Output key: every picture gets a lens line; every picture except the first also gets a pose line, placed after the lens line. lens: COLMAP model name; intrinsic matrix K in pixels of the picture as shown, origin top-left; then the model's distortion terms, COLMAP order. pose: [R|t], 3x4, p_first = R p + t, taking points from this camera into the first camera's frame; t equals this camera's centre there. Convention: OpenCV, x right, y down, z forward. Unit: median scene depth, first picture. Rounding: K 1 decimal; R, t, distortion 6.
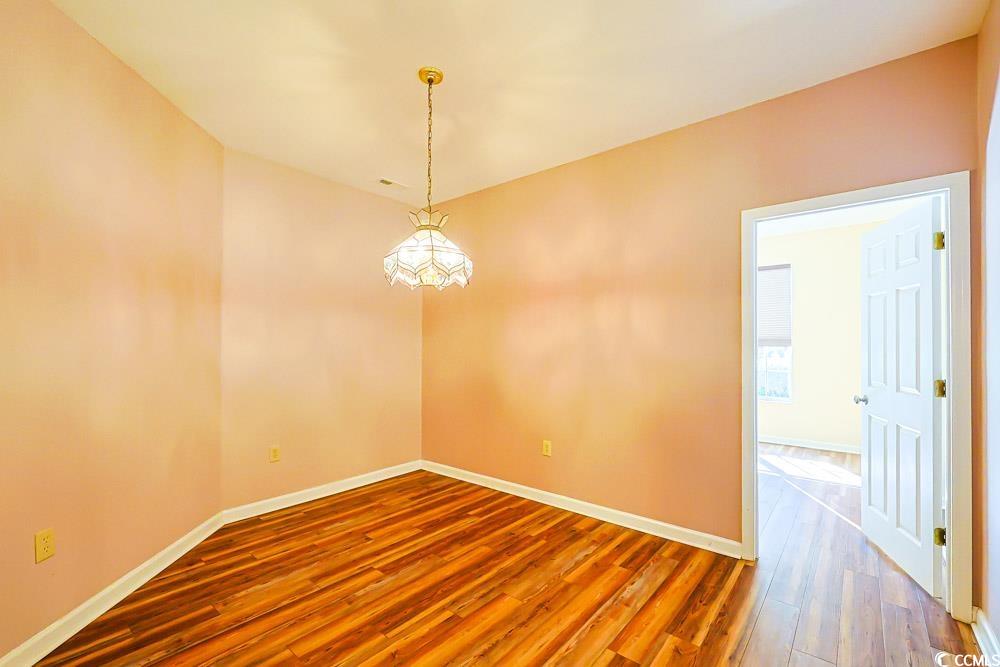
lens RADIAL K [[410.6, 0, 503.2], [0, 410.6, 349.8], [0, 0, 1]] dist [-0.000955, -0.000443]
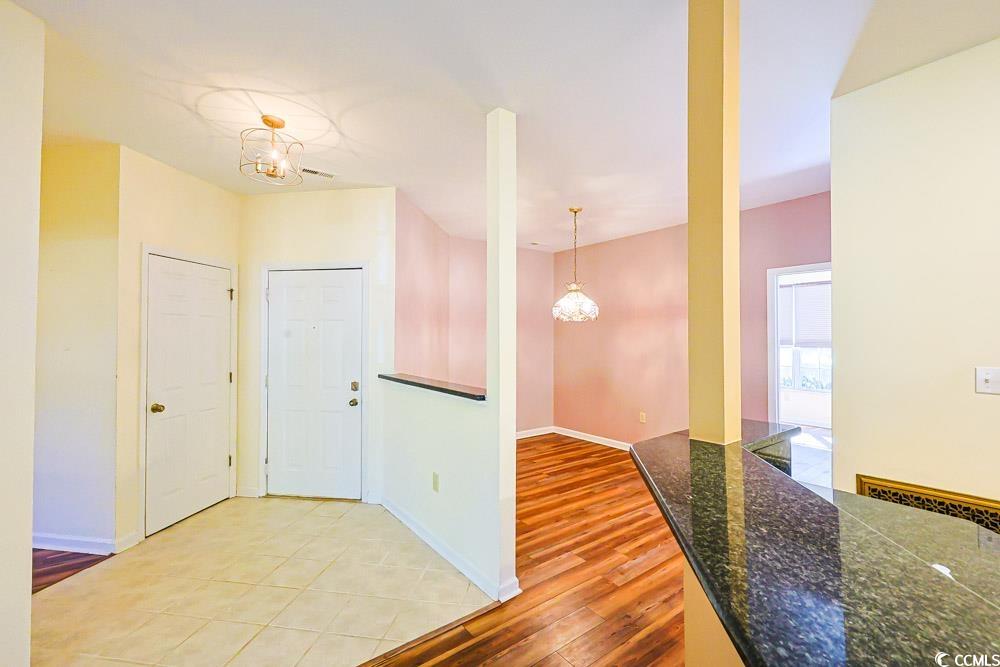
lens RADIAL K [[433.1, 0, 507.3], [0, 433.1, 333.1], [0, 0, 1]] dist [0.000223, -0.000740]
pose [[0.978302, -0.002816, -0.207164, -0.060358], [-0.000459, 0.999876, -0.015757, -0.055421], [0.207183, 0.015511, 0.978179, -0.814564]]
